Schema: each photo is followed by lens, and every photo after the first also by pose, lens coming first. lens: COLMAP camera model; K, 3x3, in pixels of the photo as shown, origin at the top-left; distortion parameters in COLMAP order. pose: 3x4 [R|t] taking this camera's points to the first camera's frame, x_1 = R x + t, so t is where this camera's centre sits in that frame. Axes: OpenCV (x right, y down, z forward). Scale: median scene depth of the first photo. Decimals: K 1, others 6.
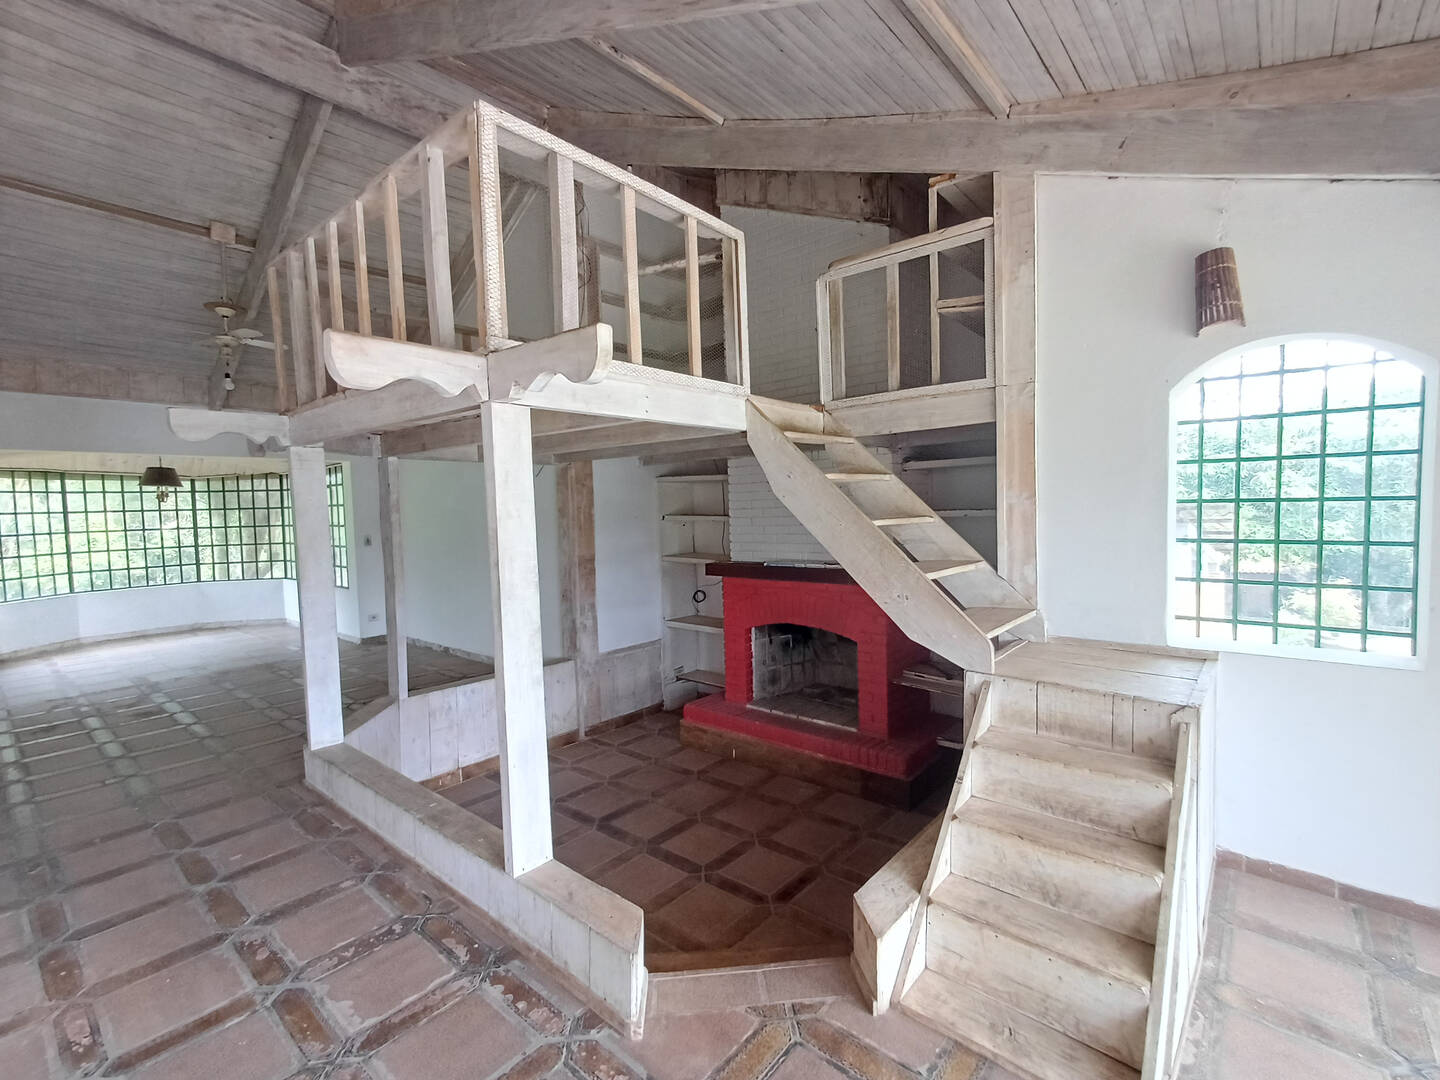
lens RADIAL K [[664.9, 0, 730.4], [0, 664.9, 536.2], [0, 0, 1]] dist [0.001570, -0.000187]
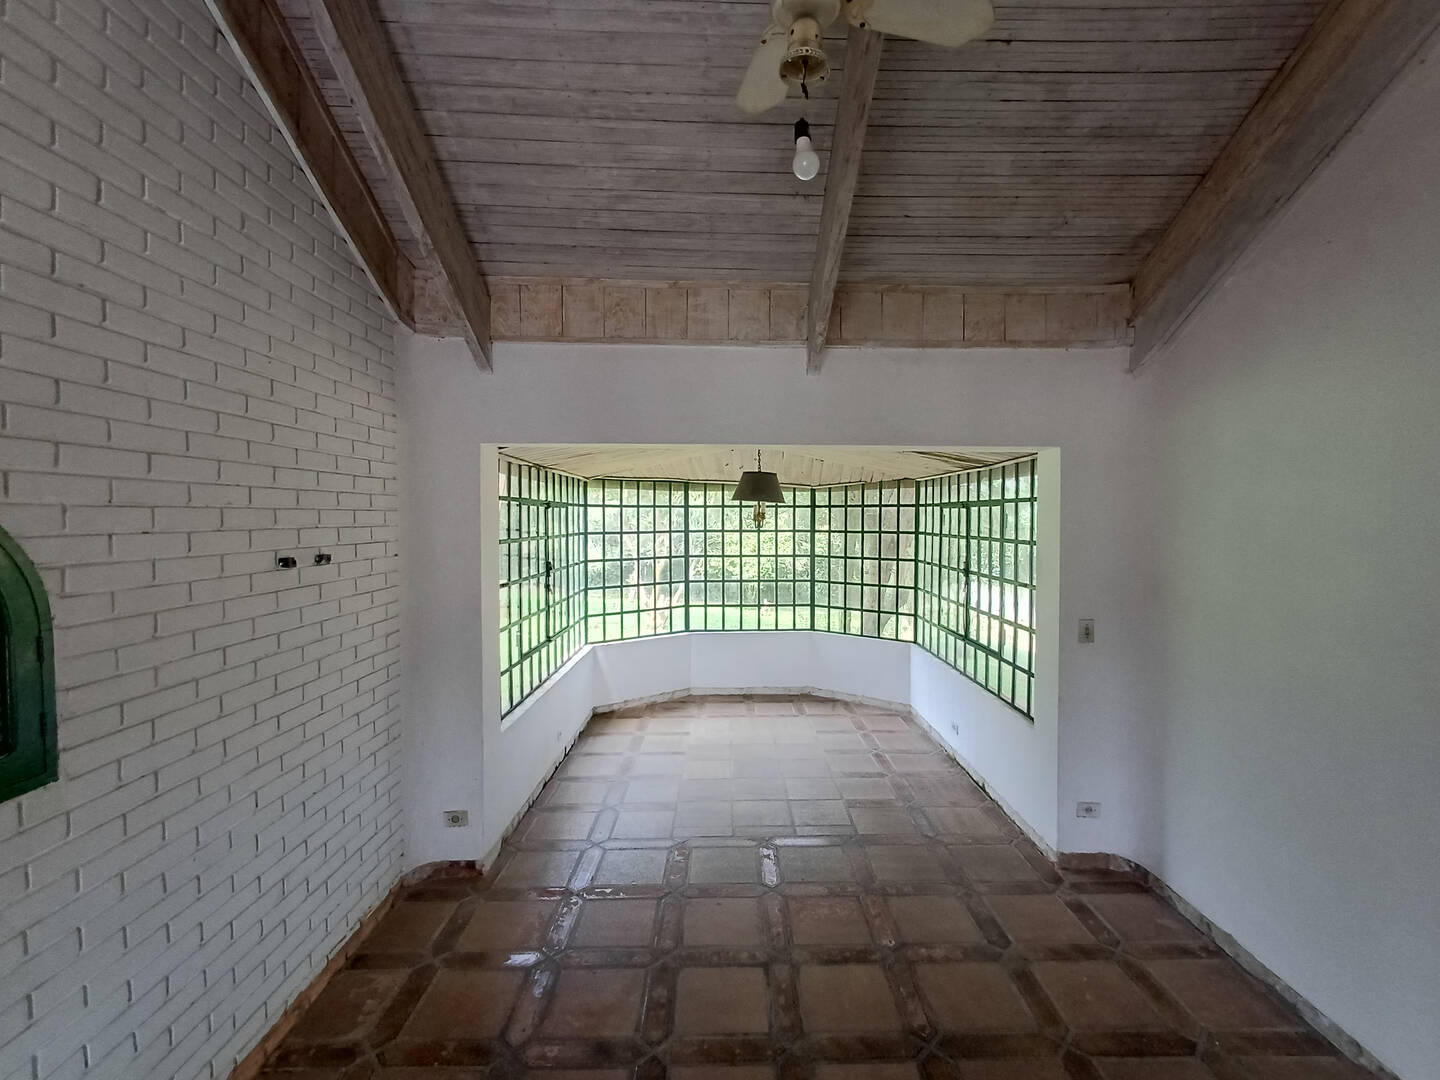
lens RADIAL K [[664.9, 0, 730.4], [0, 664.9, 536.2], [0, 0, 1]] dist [0.001570, -0.000187]
pose [[0.656843, 0.049829, -0.752379, -0.355054], [-0.054950, 0.998324, 0.018146, -0.047321], [0.752022, 0.029424, 0.658481, 0.508977]]
